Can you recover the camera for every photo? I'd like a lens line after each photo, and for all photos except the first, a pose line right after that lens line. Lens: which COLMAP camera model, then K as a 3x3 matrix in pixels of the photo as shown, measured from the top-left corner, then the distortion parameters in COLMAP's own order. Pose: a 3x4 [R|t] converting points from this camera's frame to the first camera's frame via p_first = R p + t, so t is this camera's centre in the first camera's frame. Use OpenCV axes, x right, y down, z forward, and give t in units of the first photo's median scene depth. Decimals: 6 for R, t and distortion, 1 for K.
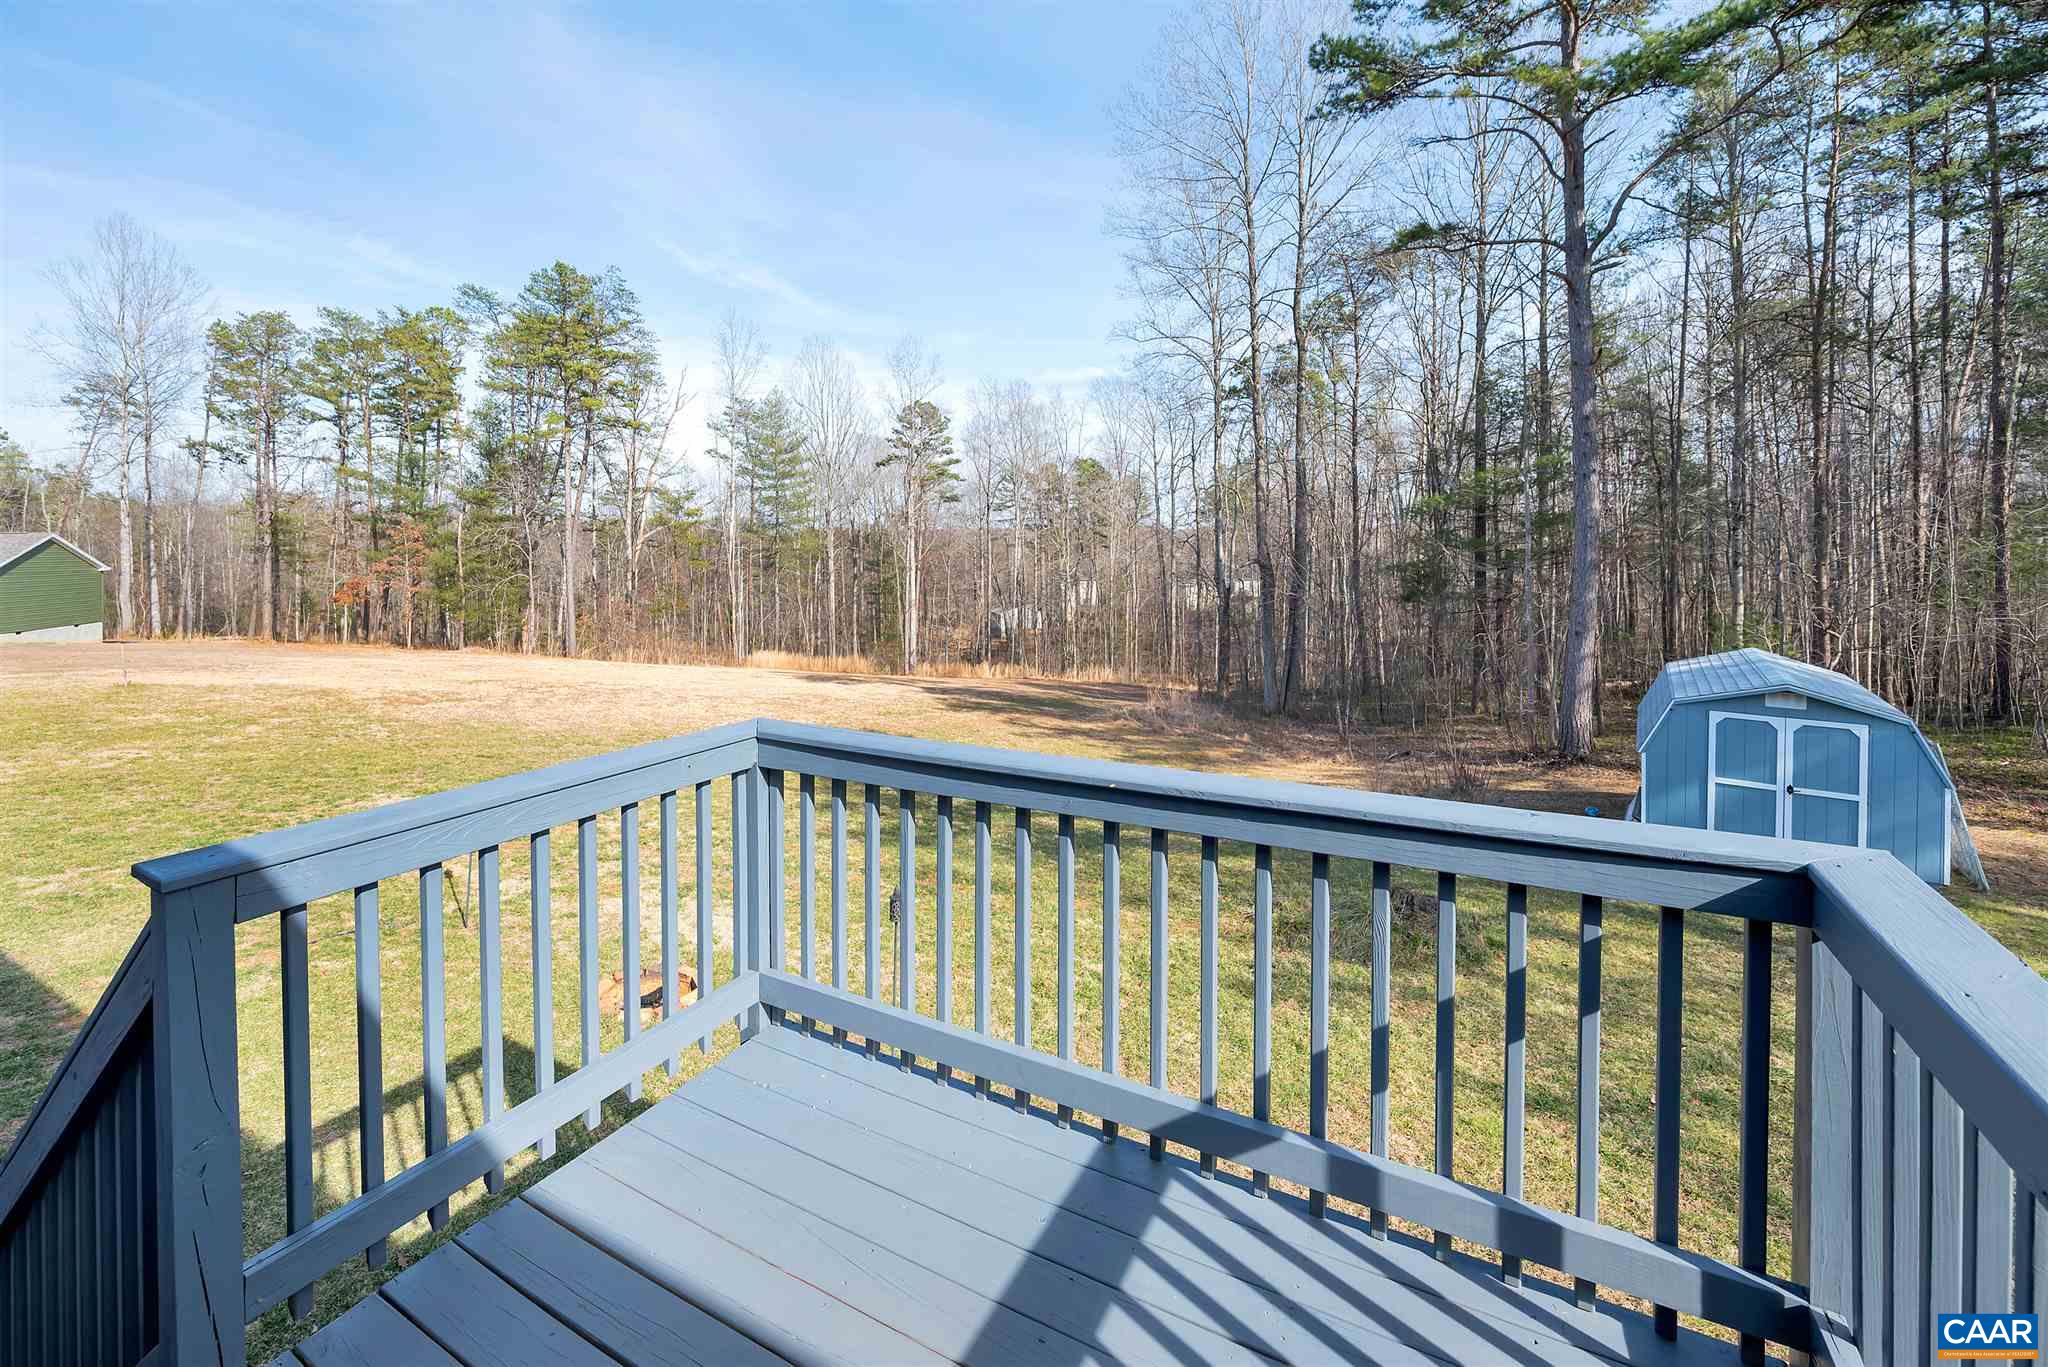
lens RADIAL K [[824.3, 0, 1024.0], [0, 824.3, 651.0], [0, 0, 1]] dist [-0.000638, -0.000056]
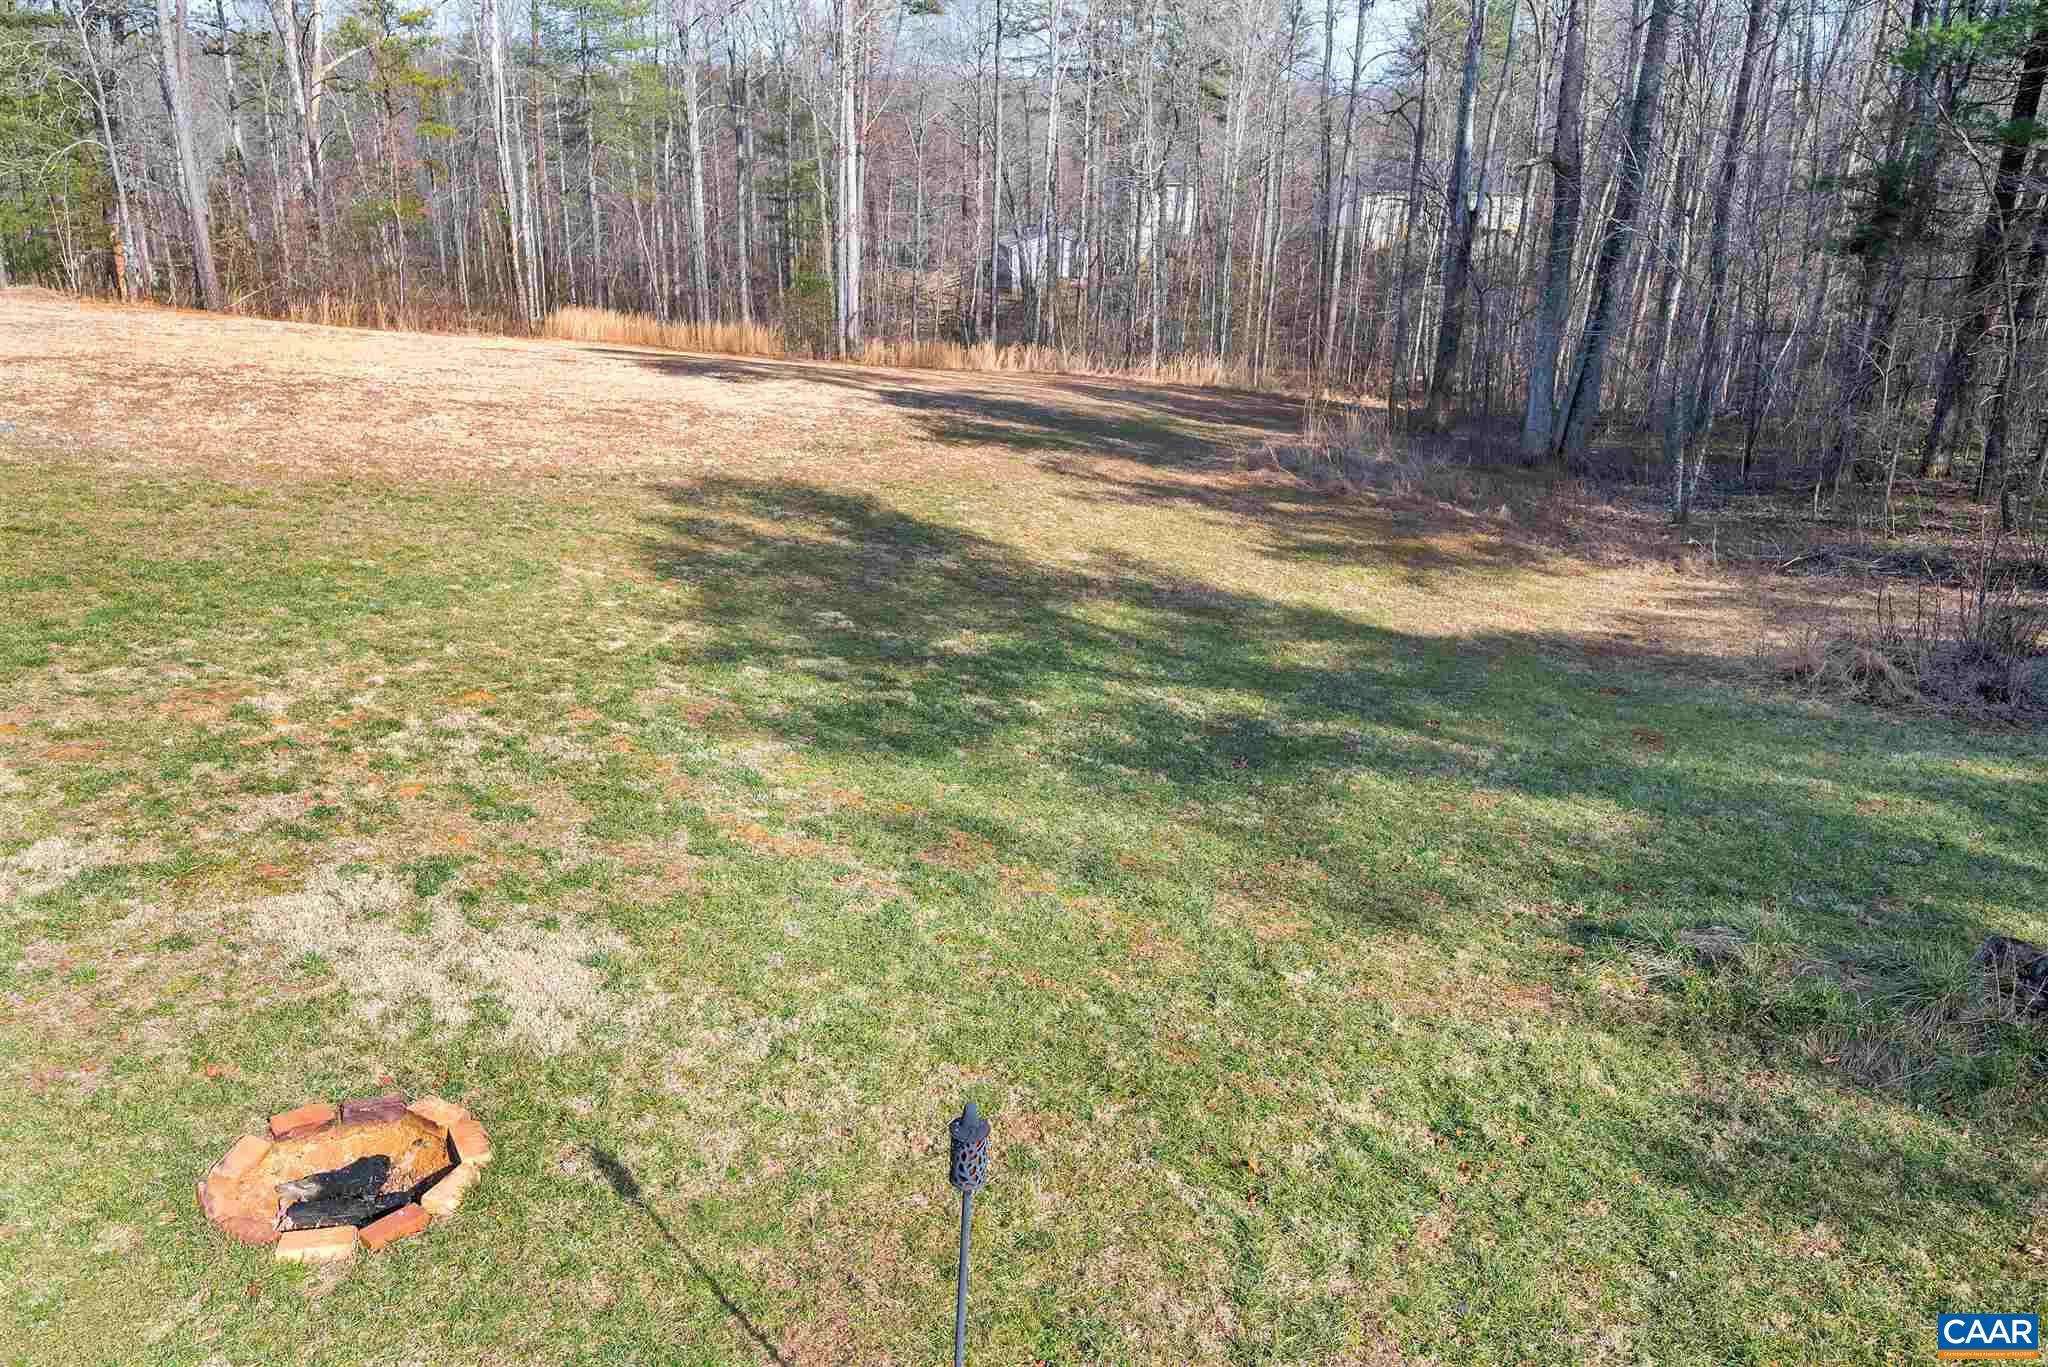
lens RADIAL K [[1299.8, 0, 1030.7], [0, 1299.8, 679.6], [0, 0, 1]] dist [-0.003419, 0.003102]
pose [[0.999523, 0.021791, 0.021873, -0.033151], [-0.027009, 0.960343, 0.277511, -0.010538], [-0.014958, -0.277970, 0.960473, 0.117272]]
